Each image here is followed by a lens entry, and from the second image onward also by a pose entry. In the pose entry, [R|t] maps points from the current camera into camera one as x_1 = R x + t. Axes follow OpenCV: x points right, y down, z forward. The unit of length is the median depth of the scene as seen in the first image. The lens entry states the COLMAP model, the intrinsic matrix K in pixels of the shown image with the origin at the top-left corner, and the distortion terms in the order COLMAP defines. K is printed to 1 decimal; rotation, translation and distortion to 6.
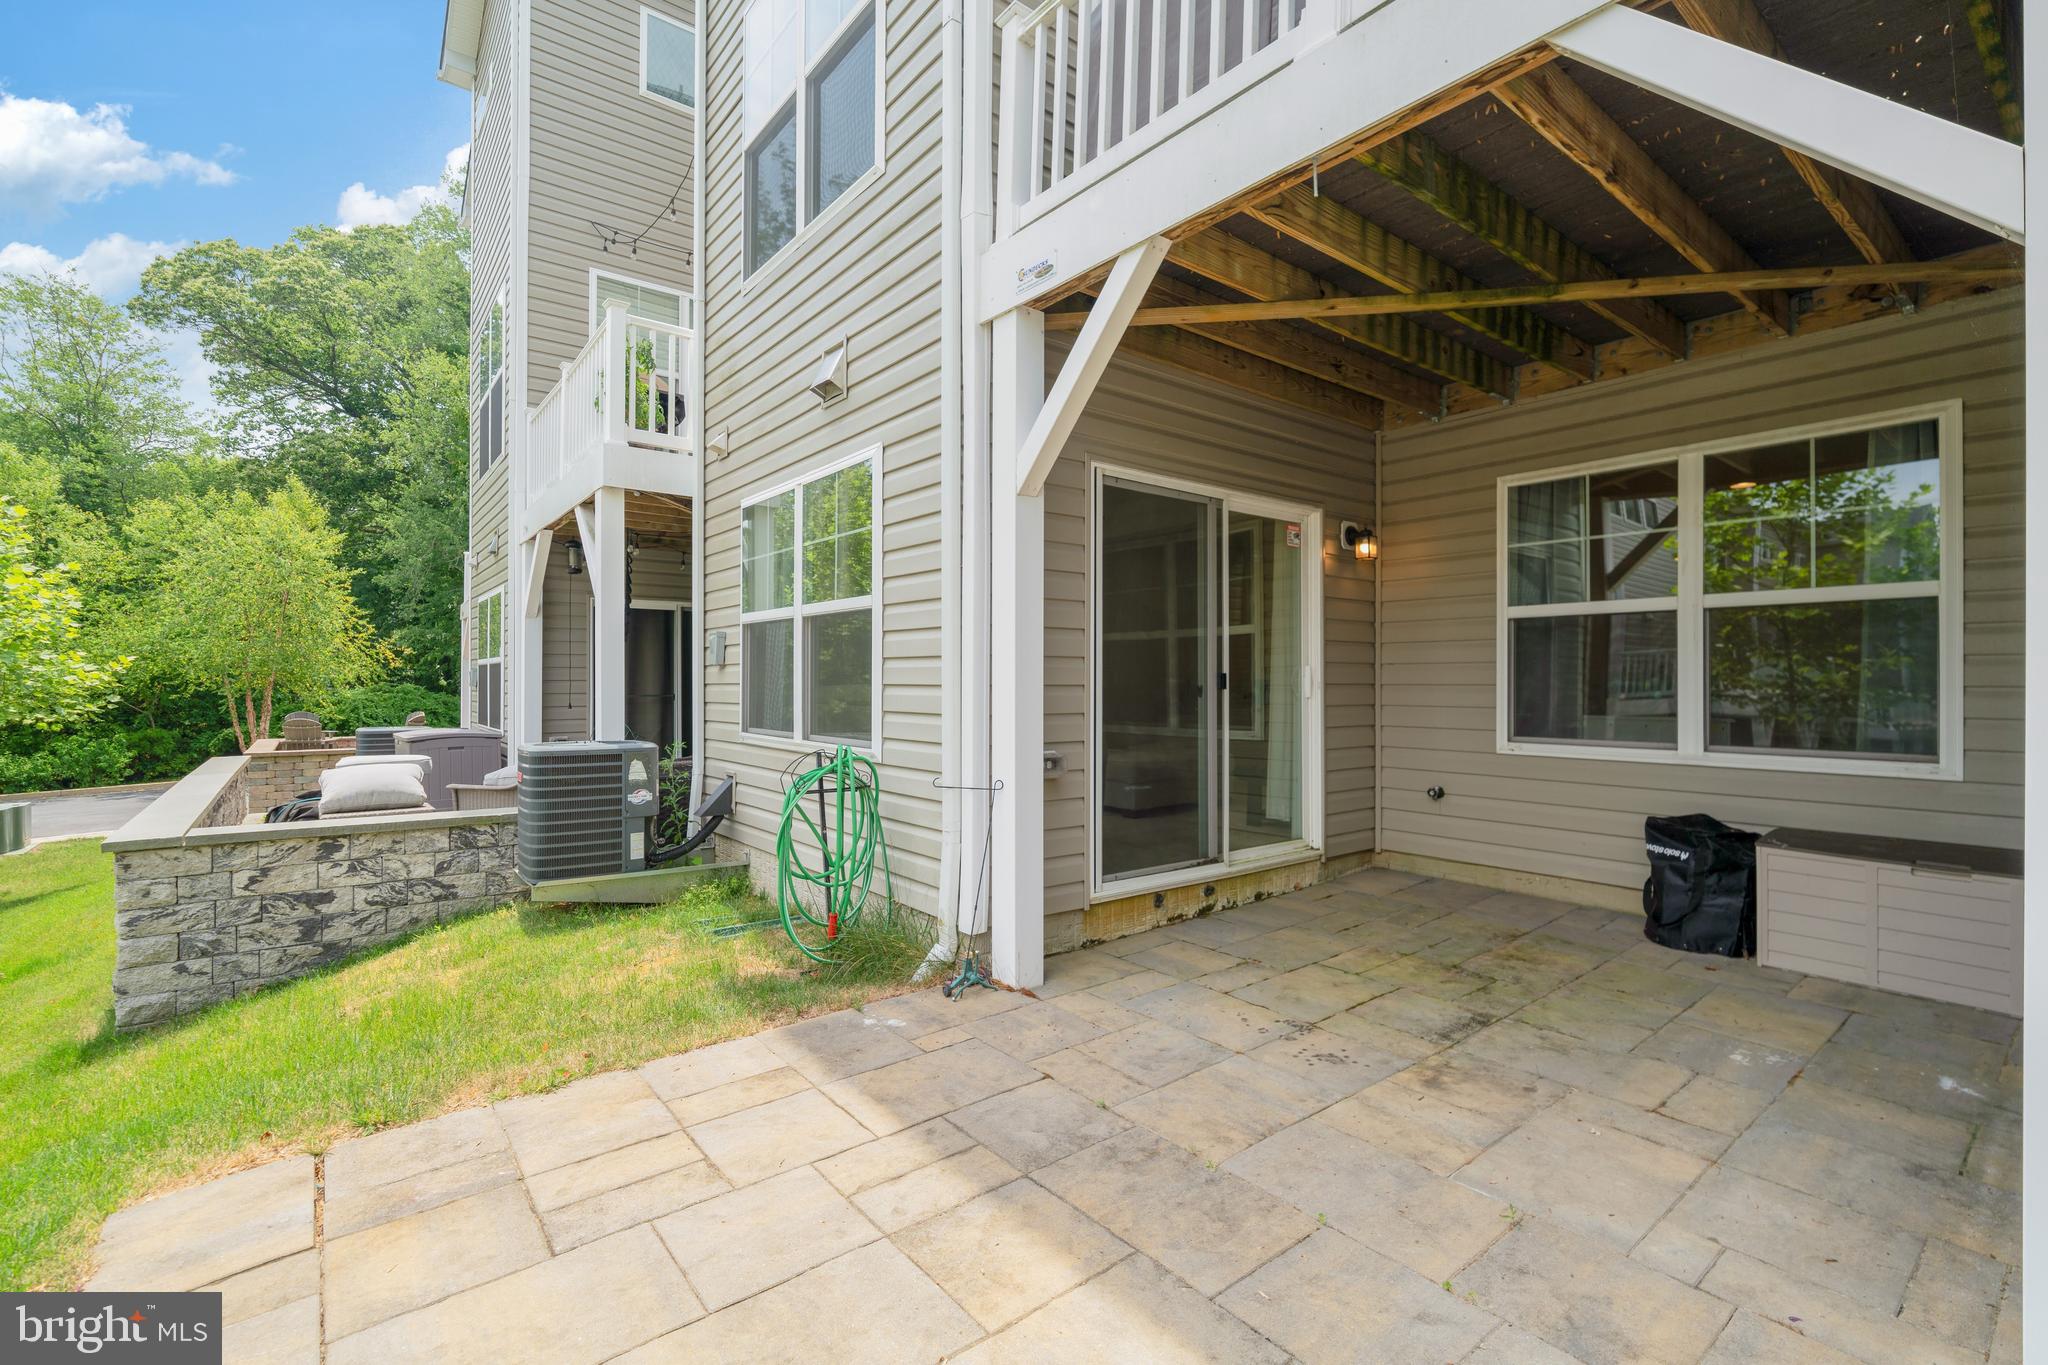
lens RADIAL K [[897.6, 0, 1037.3], [0, 897.6, 685.5], [0, 0, 1]] dist [-0.010217, 0.003045]
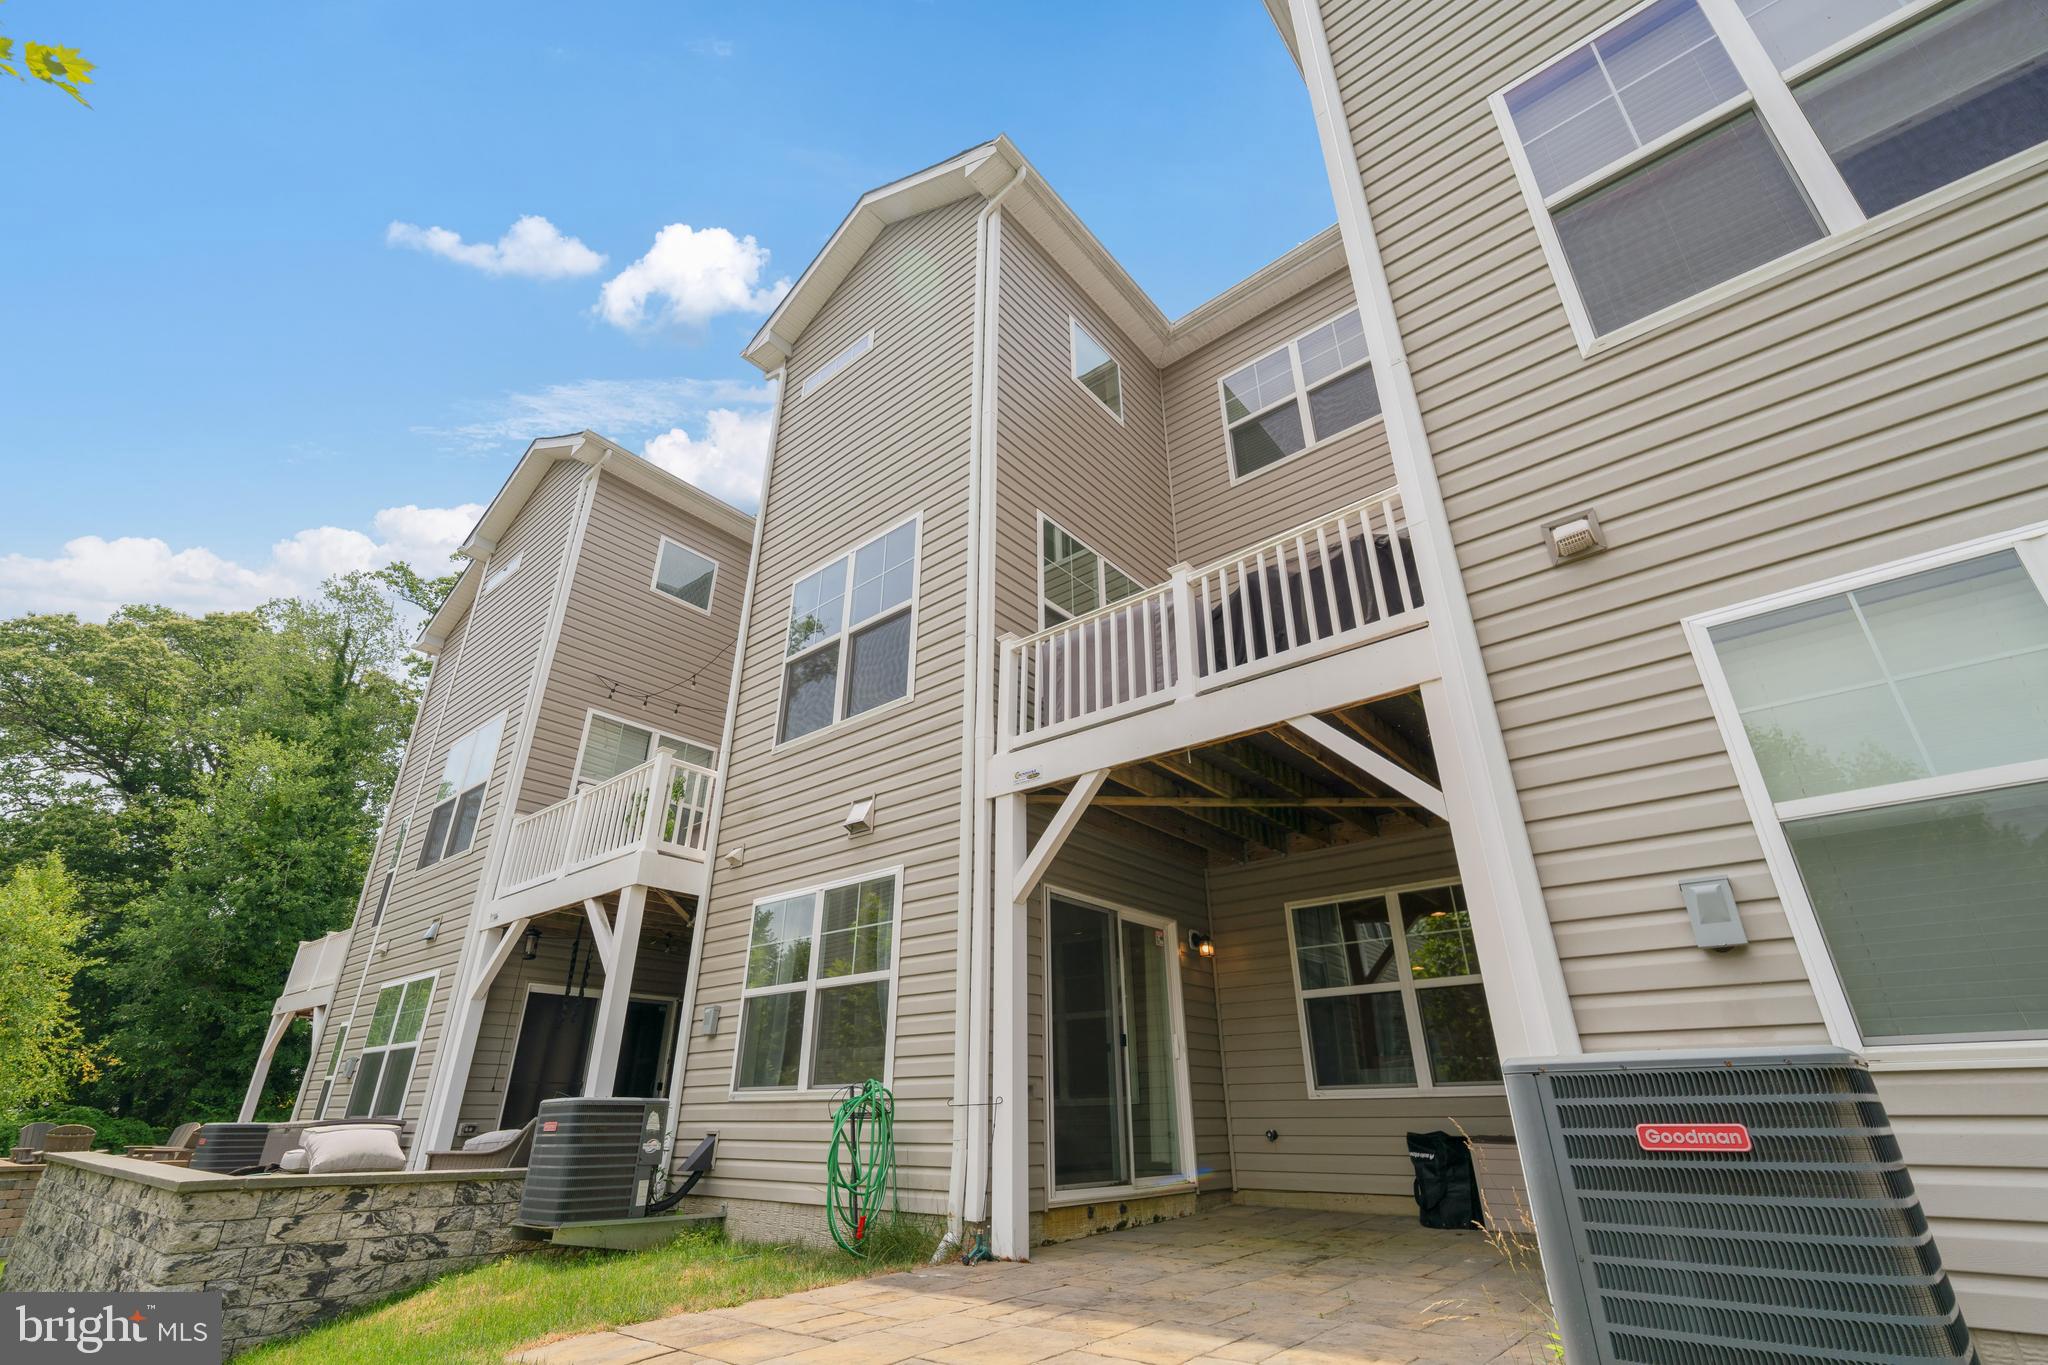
lens RADIAL K [[897.6, 0, 1037.3], [0, 897.6, 685.5], [0, 0, 1]] dist [-0.010217, 0.003045]
pose [[0.977374, 0.083805, 0.194206, -0.247906], [0.009911, 0.899006, -0.437824, 0.109360], [-0.211284, 0.429843, 0.877835, -0.453989]]
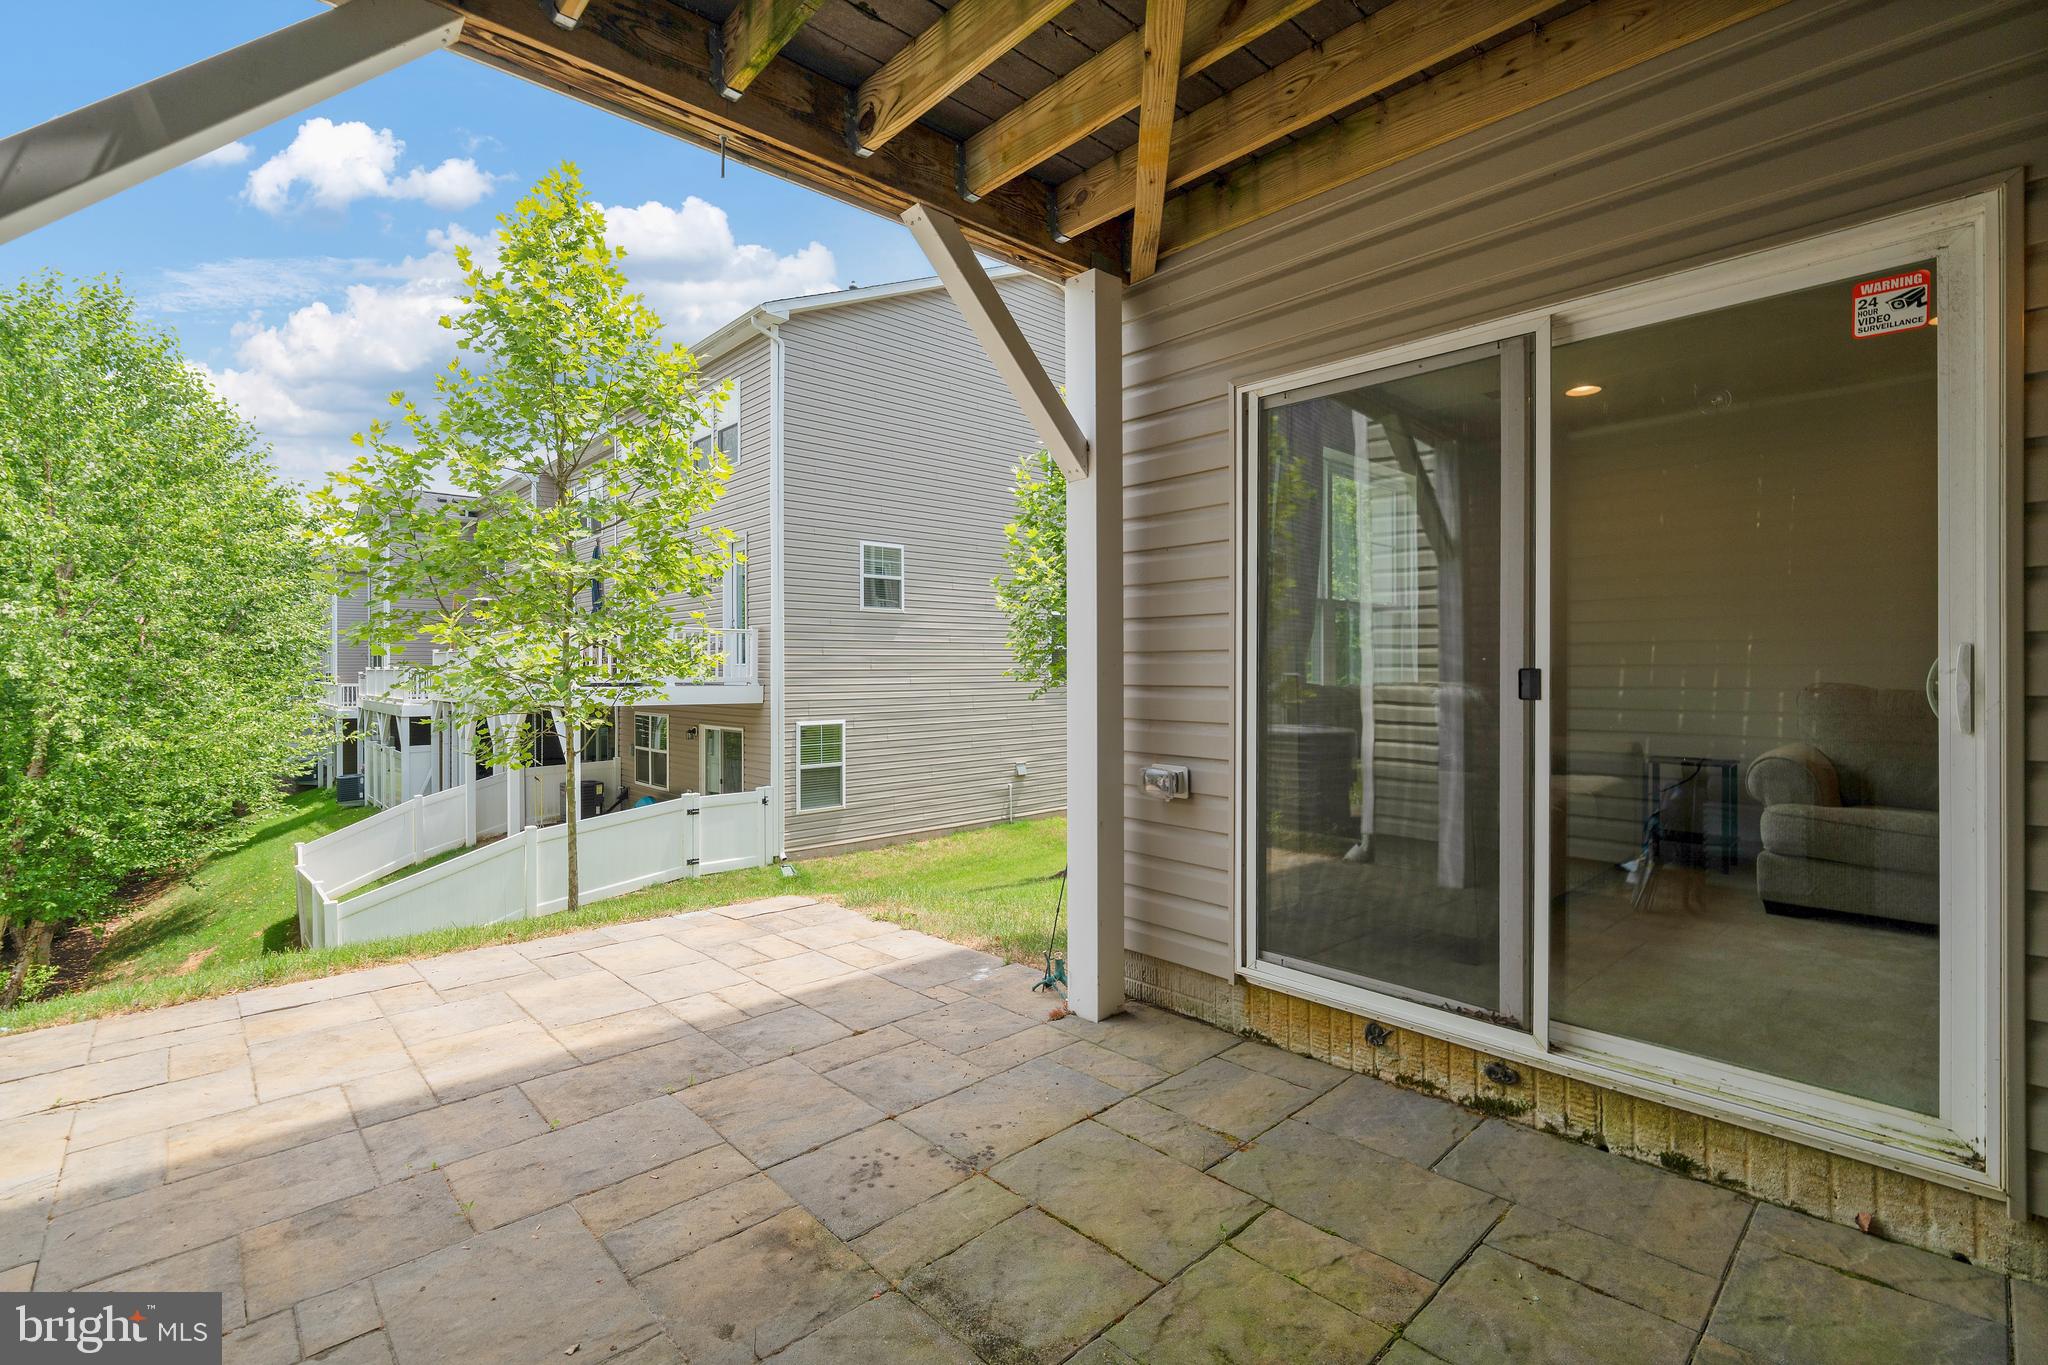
lens RADIAL K [[897.6, 0, 1037.3], [0, 897.6, 685.5], [0, 0, 1]] dist [-0.010217, 0.003045]
pose [[0.095477, 0.015853, -0.995305, 0.681059], [-0.000342, 0.999874, 0.015893, -0.013518], [0.995432, -0.001177, 0.095470, 0.656509]]
